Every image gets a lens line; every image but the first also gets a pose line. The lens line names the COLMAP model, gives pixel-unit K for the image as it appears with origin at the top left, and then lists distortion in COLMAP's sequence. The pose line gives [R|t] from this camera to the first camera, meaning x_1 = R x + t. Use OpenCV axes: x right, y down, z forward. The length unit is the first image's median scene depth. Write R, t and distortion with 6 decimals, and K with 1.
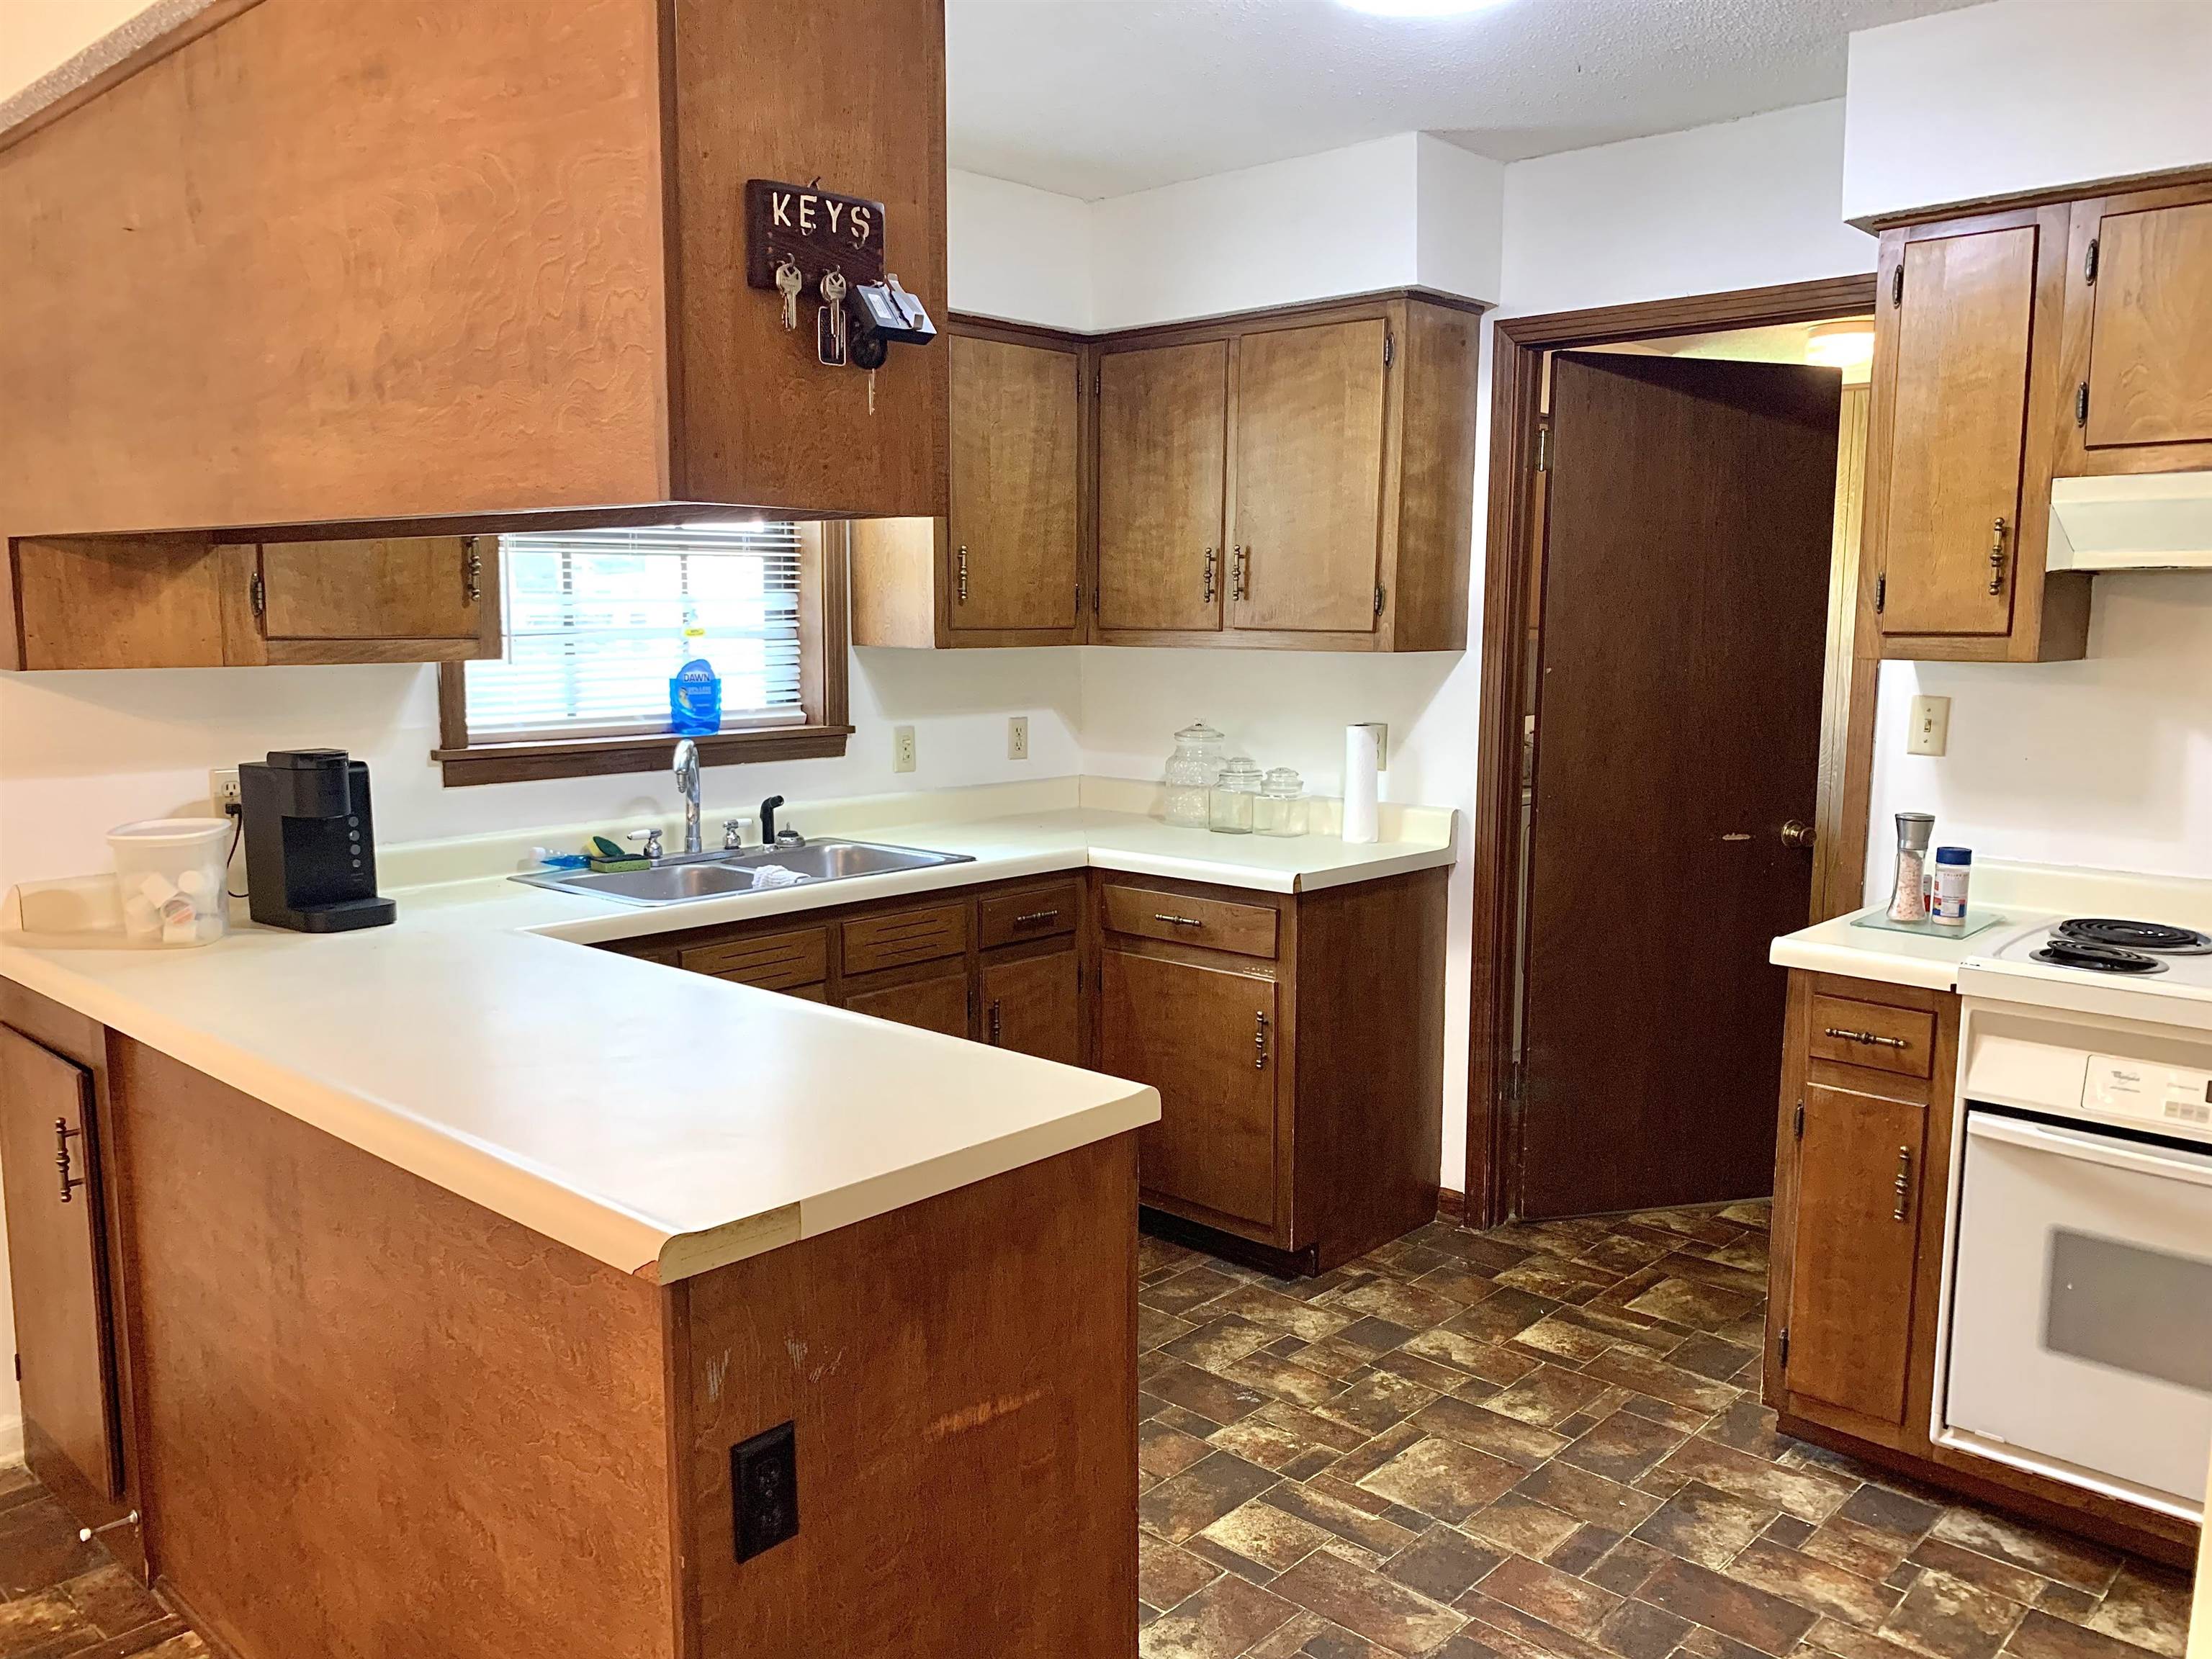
lens RADIAL K [[1652.4, 0, 1145.9], [0, 1652.4, 825.8], [0, 0, 1]] dist [0.135499, -0.248311]
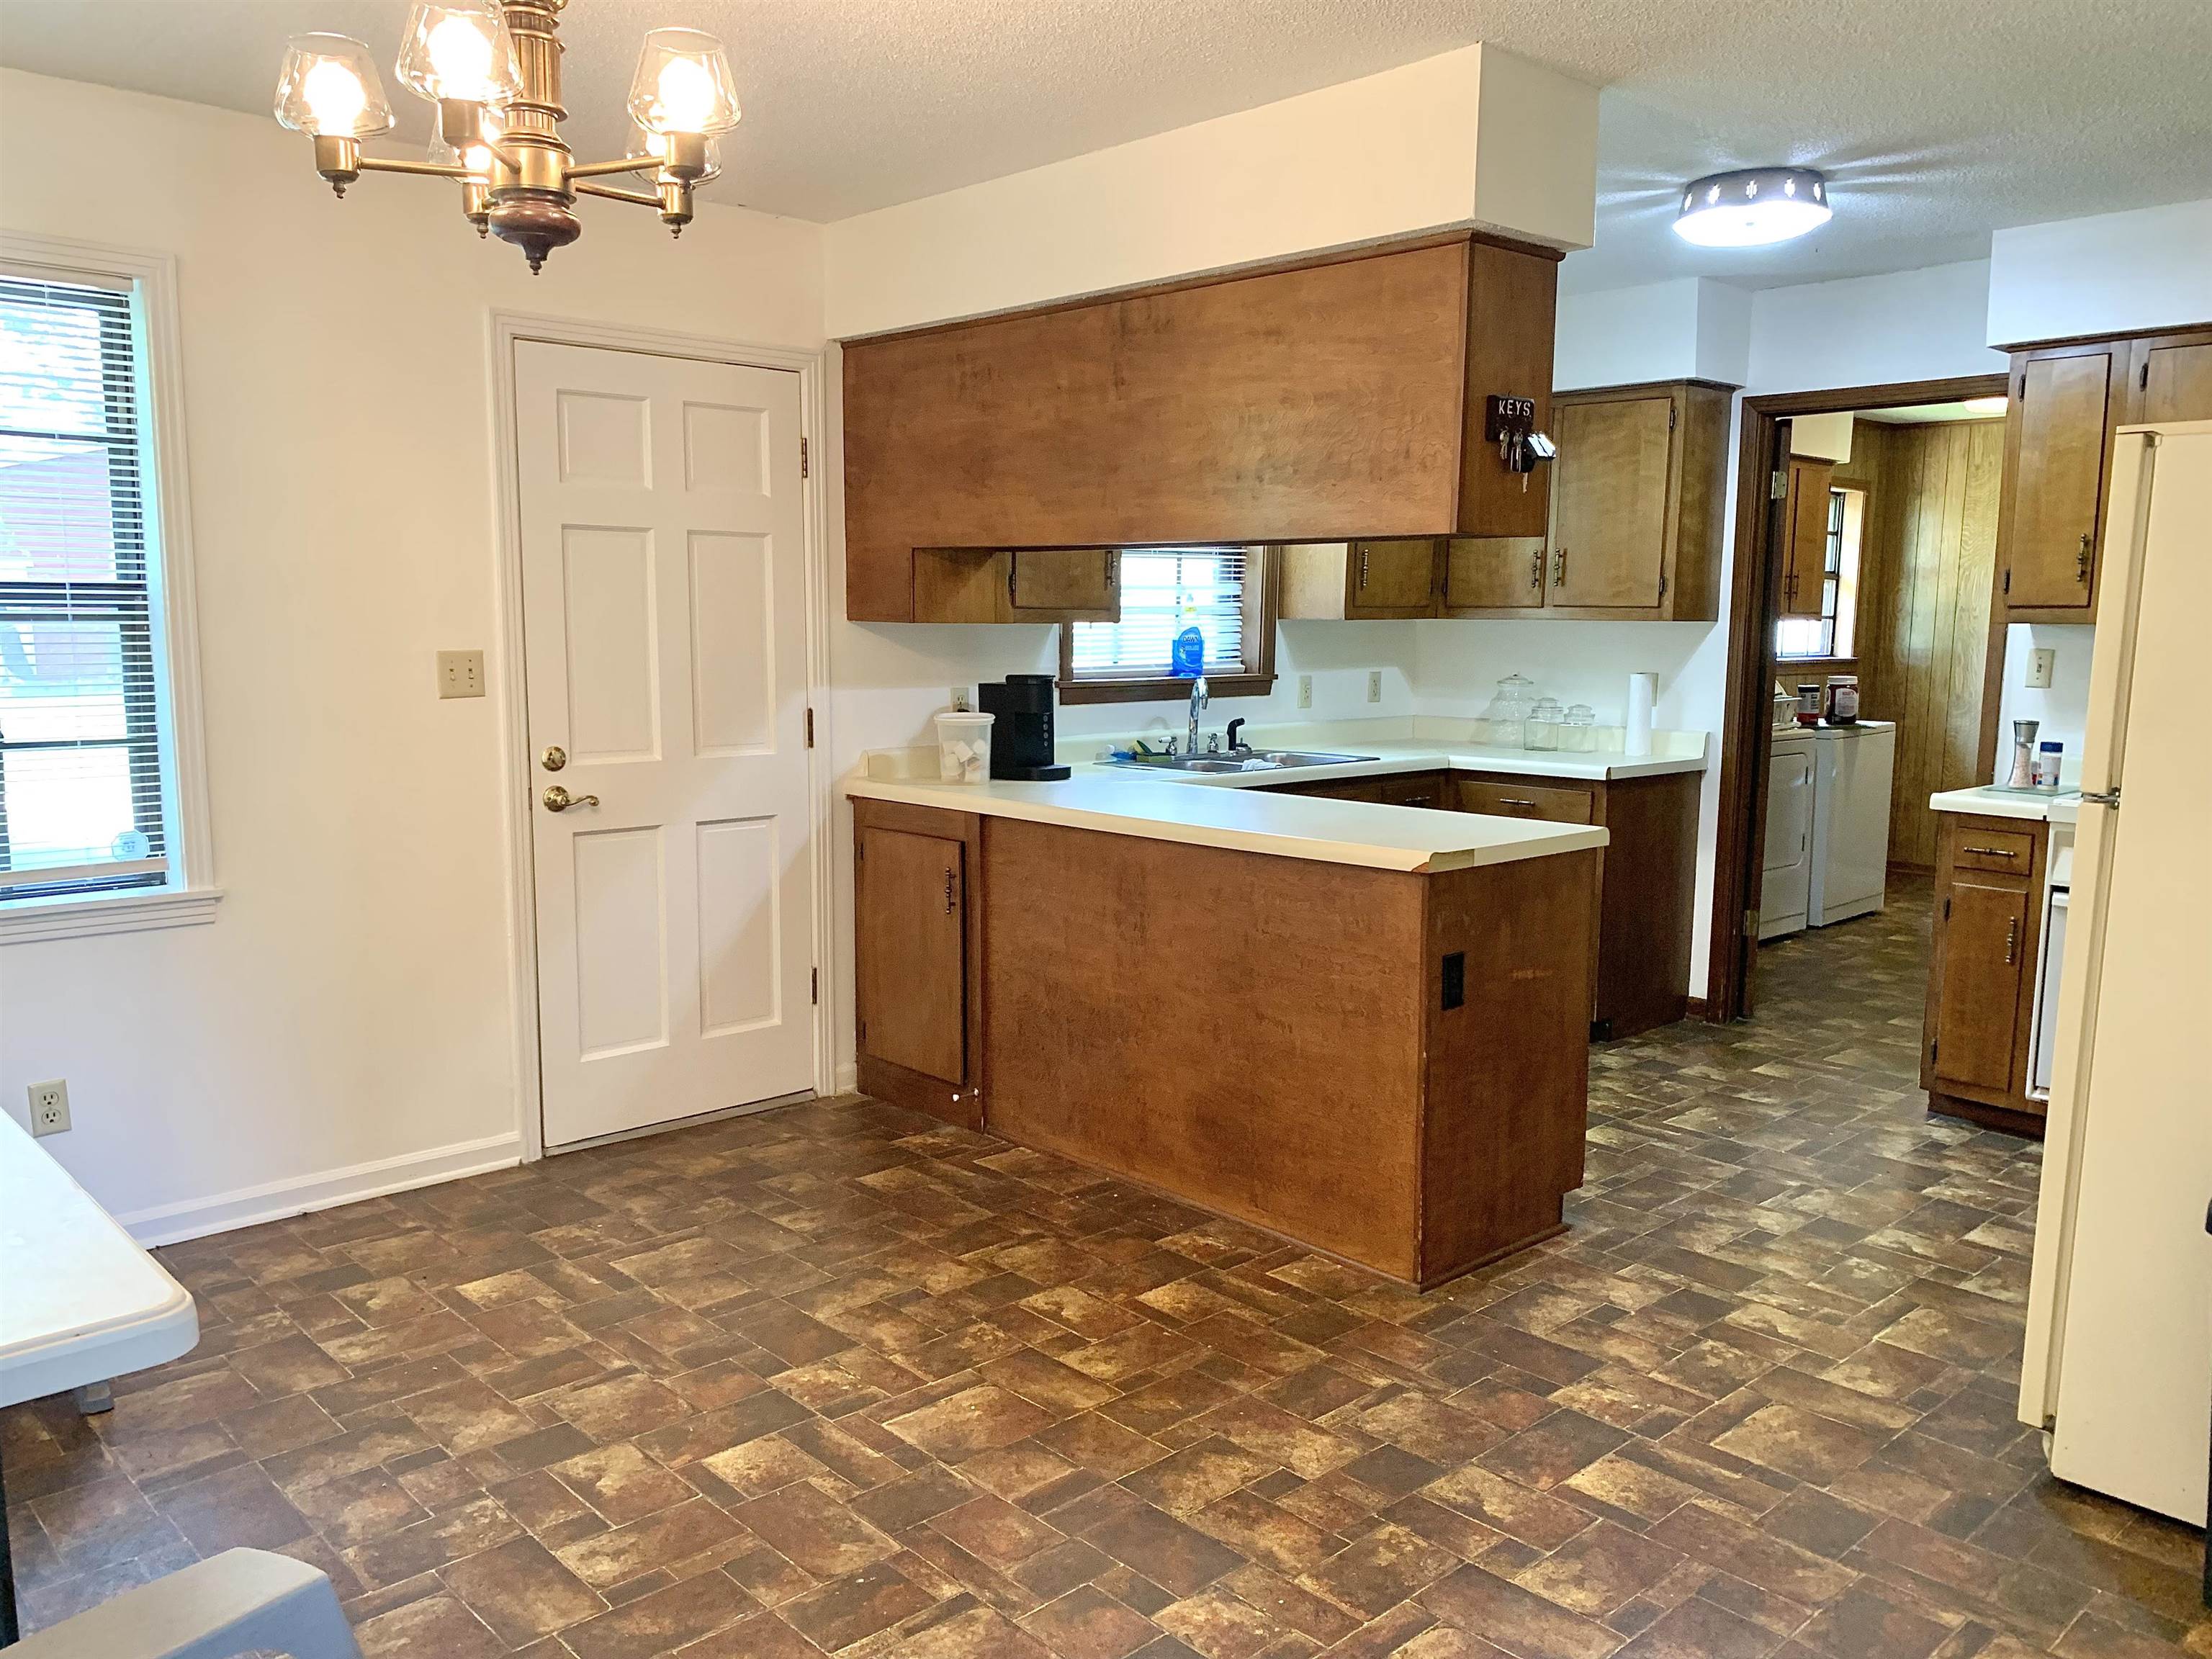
lens RADIAL K [[1647.0, 0, 1102.7], [0, 1647.0, 848.2], [0, 0, 1]] dist [0.002149, -0.031991]
pose [[0.994256, 0.016282, -0.105787, -0.205091], [-0.015004, 0.999805, 0.012864, 0.089943], [0.105976, -0.011203, 0.994306, -0.534571]]
